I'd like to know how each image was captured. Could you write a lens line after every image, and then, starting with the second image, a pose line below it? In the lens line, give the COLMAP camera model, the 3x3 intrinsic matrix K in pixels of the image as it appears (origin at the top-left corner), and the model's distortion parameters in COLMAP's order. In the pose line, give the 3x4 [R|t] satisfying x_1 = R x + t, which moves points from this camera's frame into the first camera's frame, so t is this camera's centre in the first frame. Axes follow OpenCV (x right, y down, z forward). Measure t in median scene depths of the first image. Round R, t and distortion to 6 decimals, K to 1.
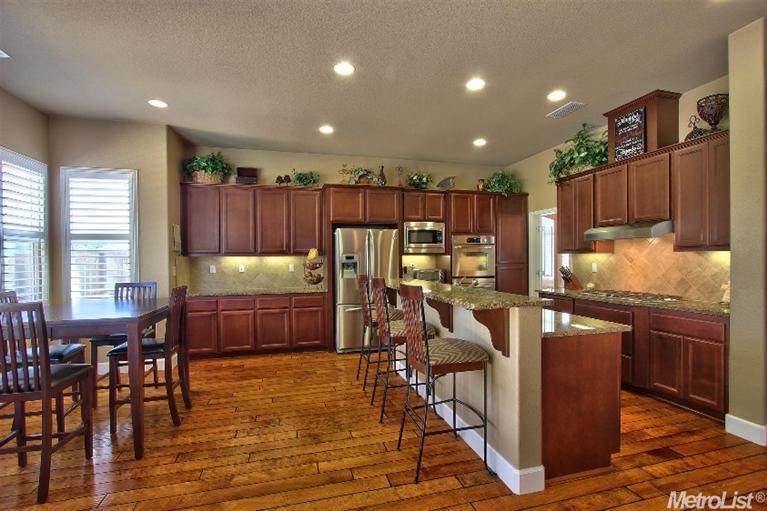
lens RADIAL K [[364.8, 0, 385.6], [0, 364.8, 263.1], [0, 0, 1]] dist [-0.015820, 0.001847]
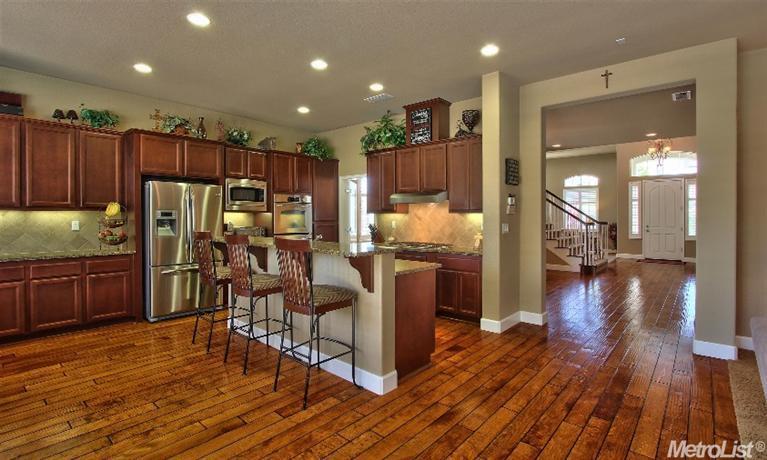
lens RADIAL K [[369.0, 0, 385.5], [0, 369.0, 218.4], [0, 0, 1]] dist [-0.016097, 0.000534]
pose [[0.832398, 0.007333, 0.554130, -0.150241], [-0.002564, 0.999953, -0.009381, 0.002729], [-0.554172, 0.006388, 0.832377, -0.052043]]
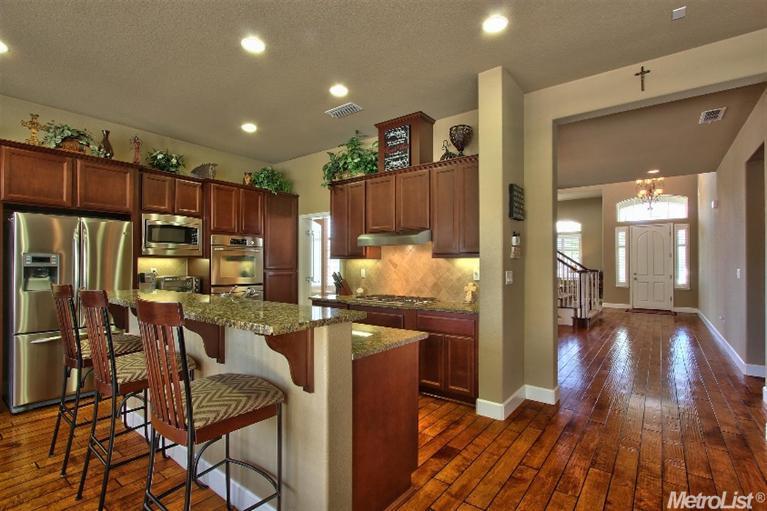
lens RADIAL K [[364.8, 0, 385.6], [0, 364.8, 263.1], [0, 0, 1]] dist [-0.015820, 0.001847]
pose [[0.796516, 0.012256, 0.604493, 0.001804], [-0.001022, 0.999820, -0.018925, 0.003475], [-0.604616, 0.014456, 0.796386, 0.131220]]
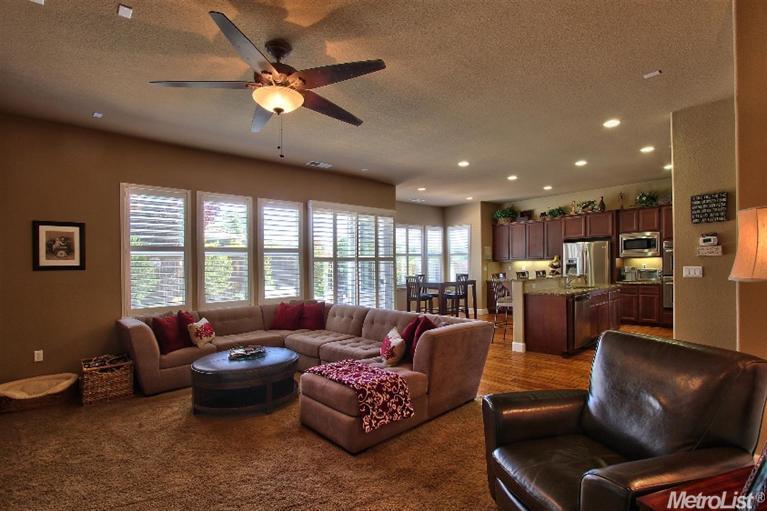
lens RADIAL K [[364.8, 0, 385.6], [0, 364.8, 263.1], [0, 0, 1]] dist [-0.015820, 0.001847]
pose [[0.446203, -0.010089, -0.894875, 0.957647], [0.005430, 0.999949, -0.008566, 0.002284], [0.894915, -0.001037, 0.446234, -0.426445]]
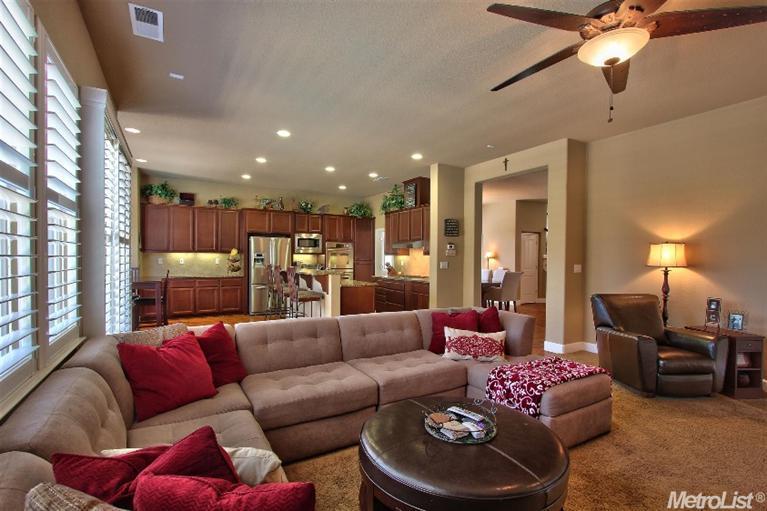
lens RADIAL K [[364.8, 0, 385.6], [0, 364.8, 263.1], [0, 0, 1]] dist [-0.015820, 0.001847]
pose [[0.965182, 0.013054, 0.261252, 0.019133], [-0.013878, 0.999903, 0.001308, 0.010129], [-0.261209, -0.004888, 0.965270, -0.686617]]
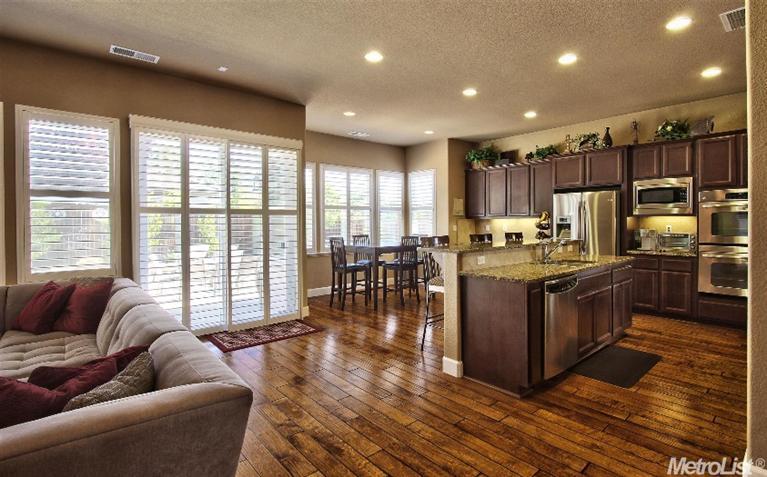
lens RADIAL K [[376.8, 0, 394.7], [0, 376.8, 211.8], [0, 0, 1]] dist [-0.006650, -0.000662]
pose [[0.444985, -0.019503, -0.895325, 0.703198], [-0.010363, 0.999584, -0.026925, -0.002342], [0.895478, 0.021260, 0.444598, 0.029951]]
